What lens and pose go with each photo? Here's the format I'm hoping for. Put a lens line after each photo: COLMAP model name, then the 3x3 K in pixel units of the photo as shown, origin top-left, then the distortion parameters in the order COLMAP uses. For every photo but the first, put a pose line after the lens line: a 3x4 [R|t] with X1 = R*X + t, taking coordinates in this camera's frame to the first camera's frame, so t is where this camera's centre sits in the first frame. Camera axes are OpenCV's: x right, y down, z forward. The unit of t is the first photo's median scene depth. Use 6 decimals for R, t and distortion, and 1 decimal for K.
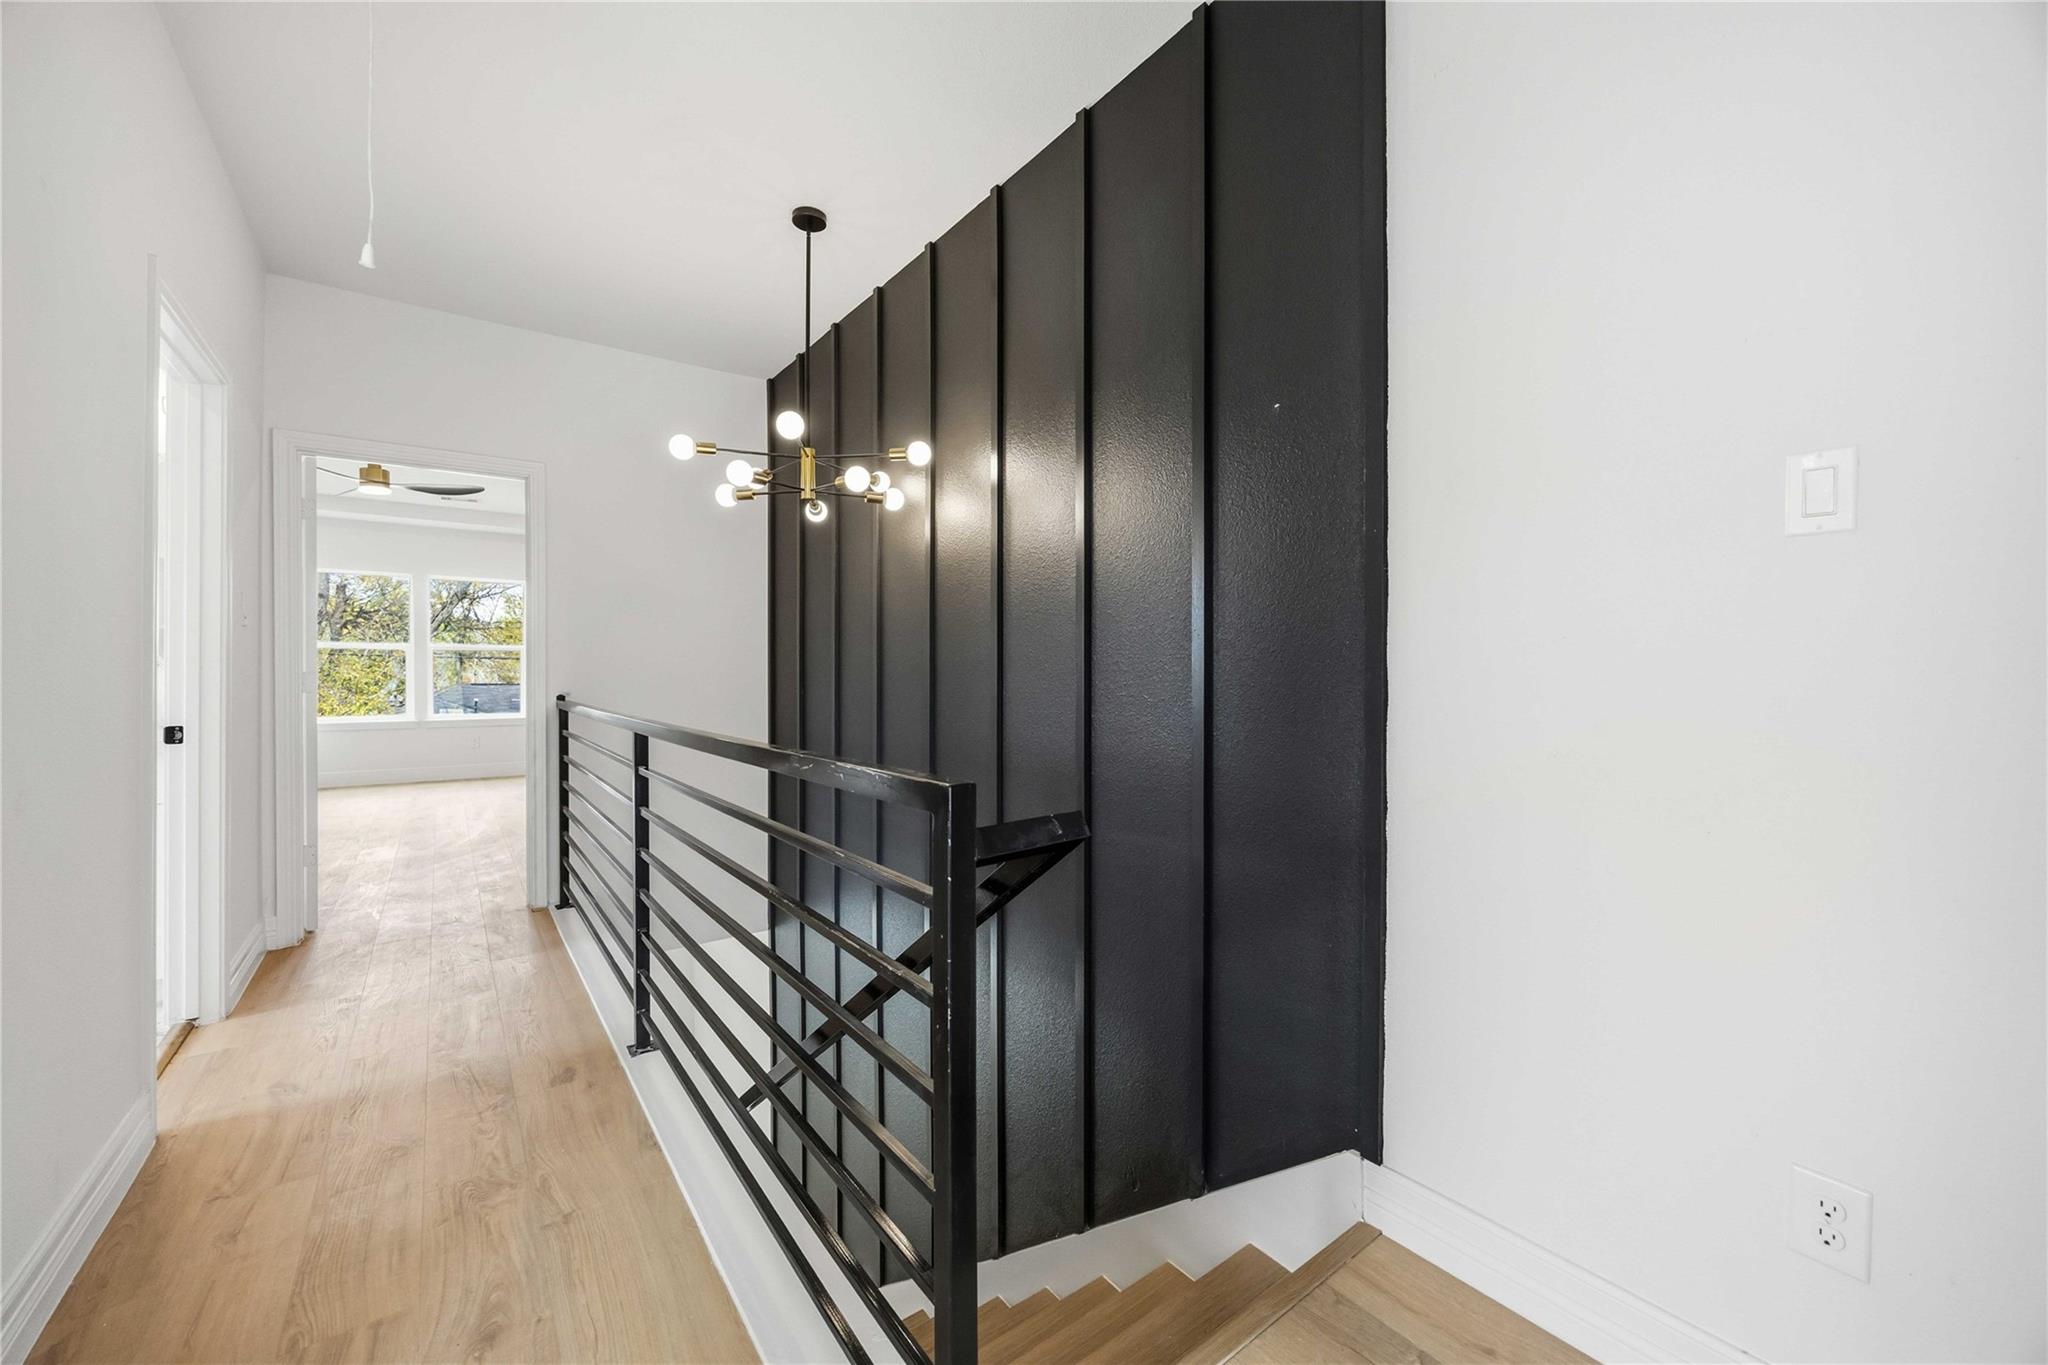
lens RADIAL K [[781.5, 0, 1022.2], [0, 781.5, 675.5], [0, 0, 1]] dist [-0.002884, -0.000055]
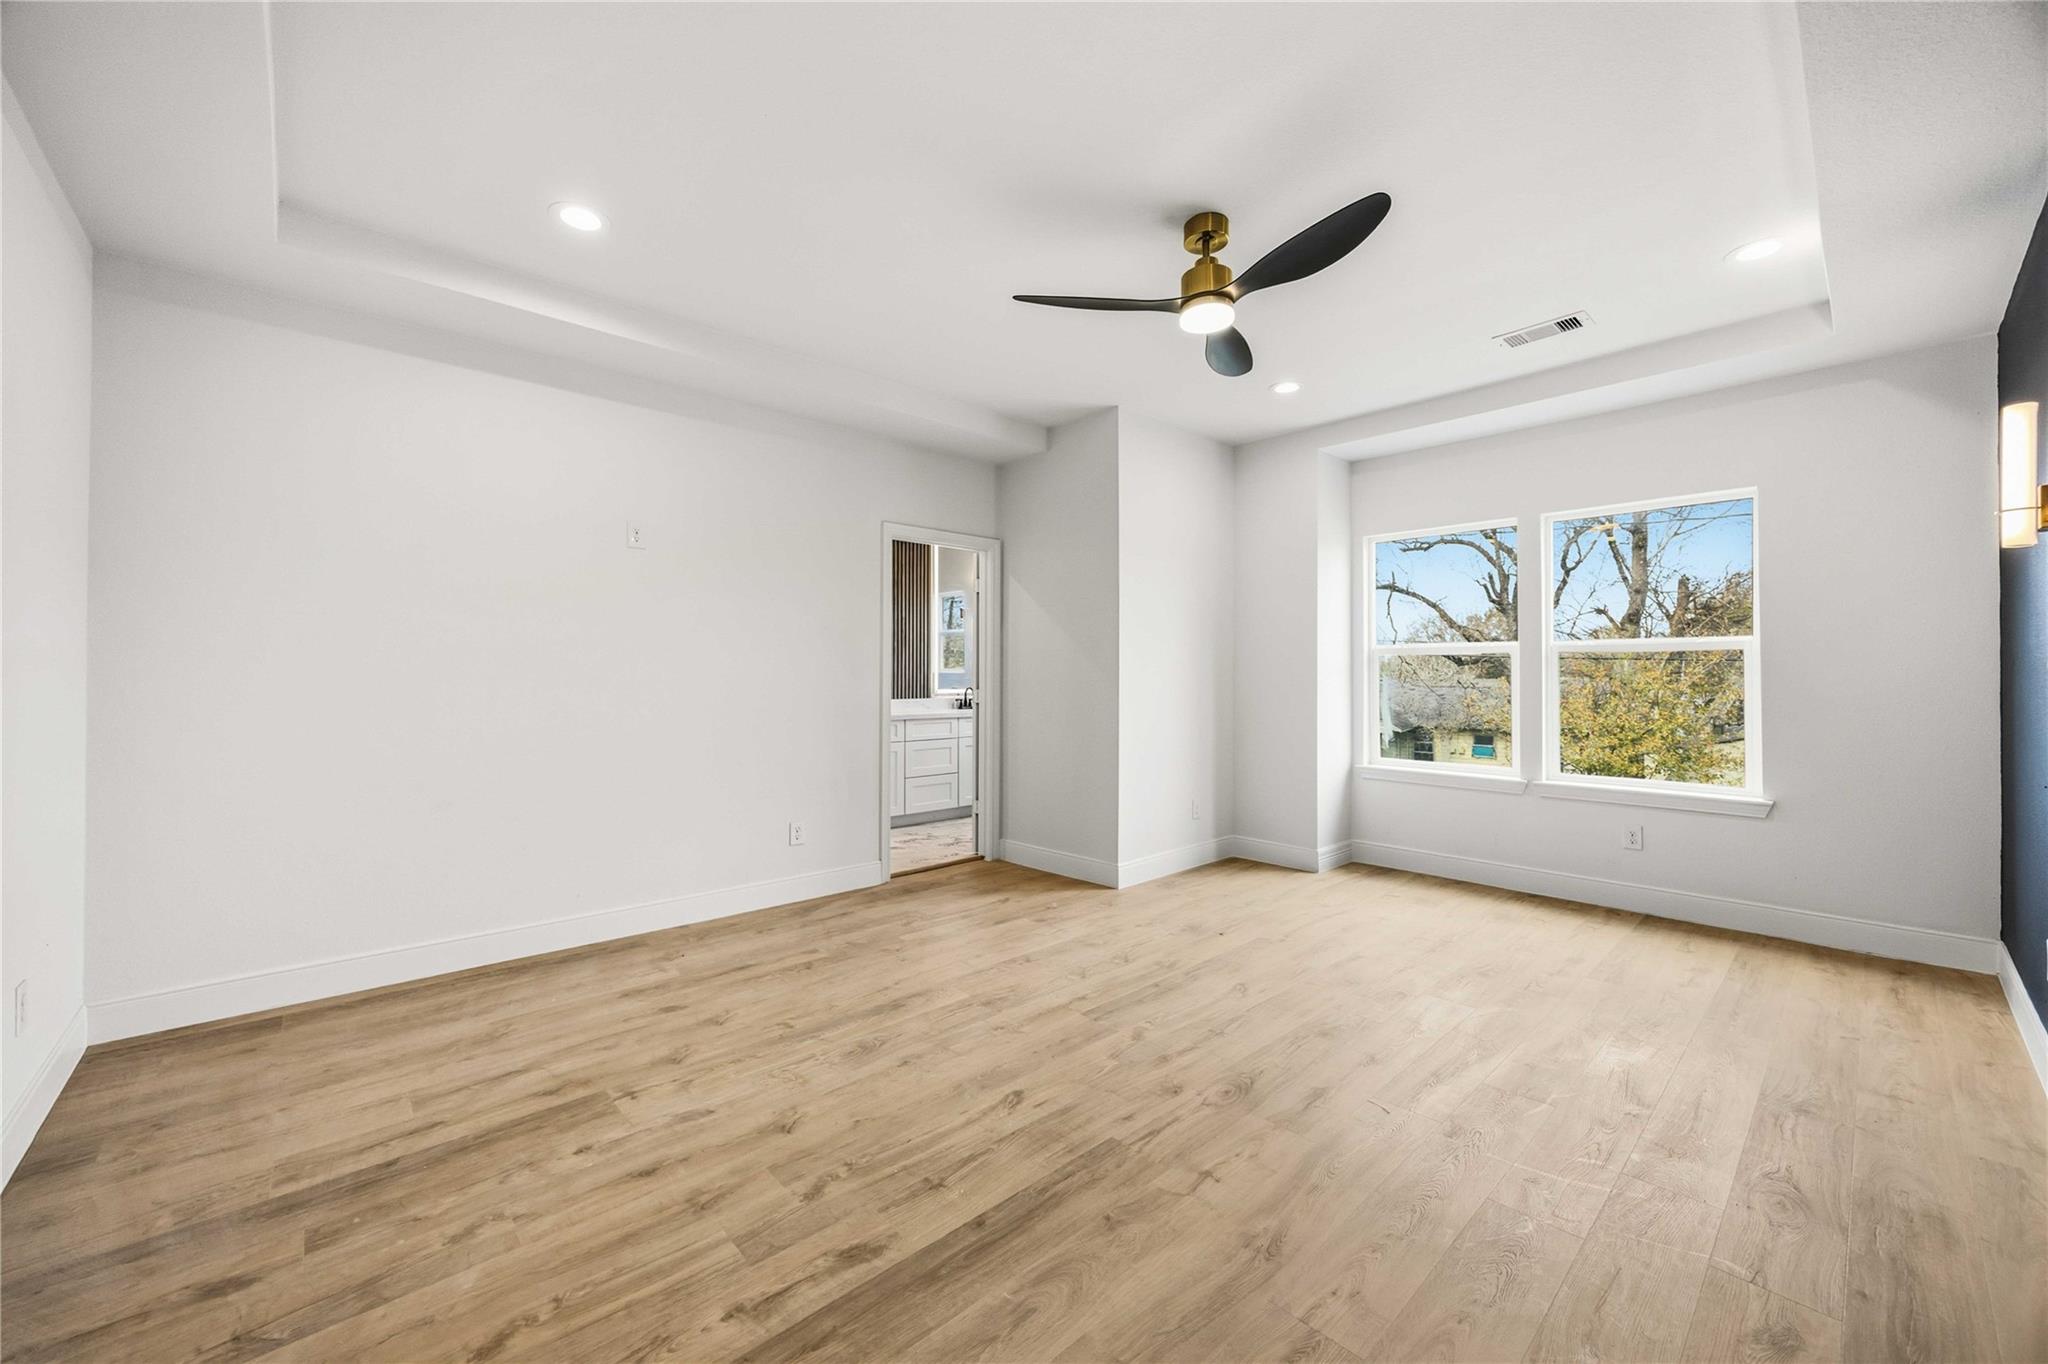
lens RADIAL K [[781.5, 0, 1020.0], [0, 781.5, 682.8], [0, 0, 1]] dist [-0.002884, -0.000055]
pose [[0.092429, 0.013110, -0.995633, -0.242156], [-0.008297, 0.999889, 0.012396, -0.014255], [0.995685, 0.007115, 0.092528, 0.549837]]
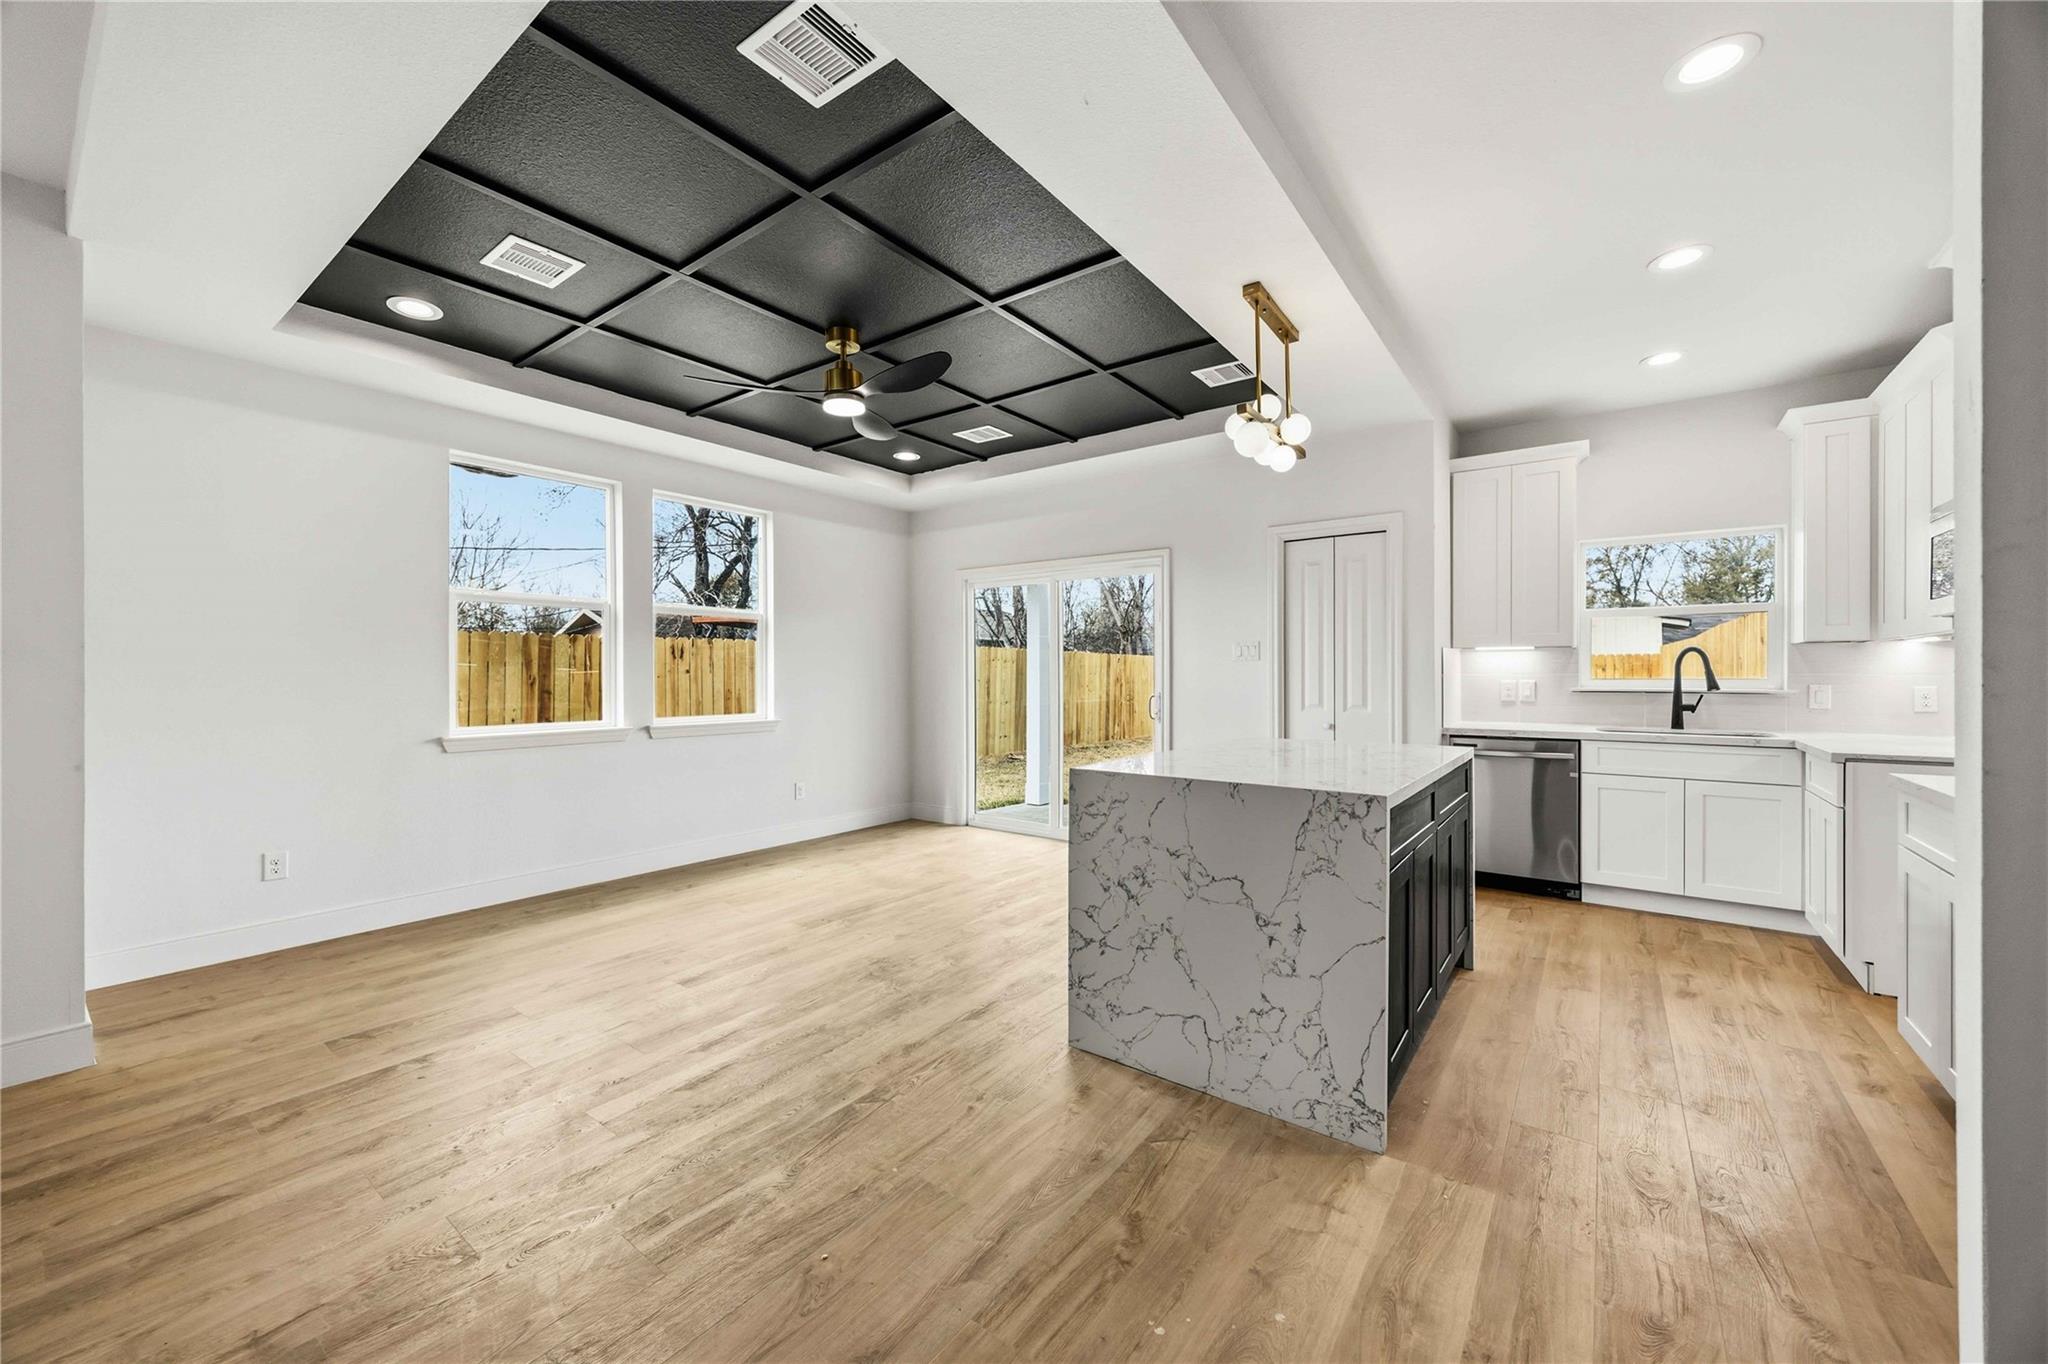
lens RADIAL K [[779.7, 0, 1014.8], [0, 779.7, 680.6], [0, 0, 1]] dist [-0.003504, 0.000780]
pose [[-0.276358, -0.000199, 0.961055, -0.730002], [0.008241, 0.999963, 0.002576, -0.013504], [-0.961019, 0.008632, -0.276346, 0.969325]]
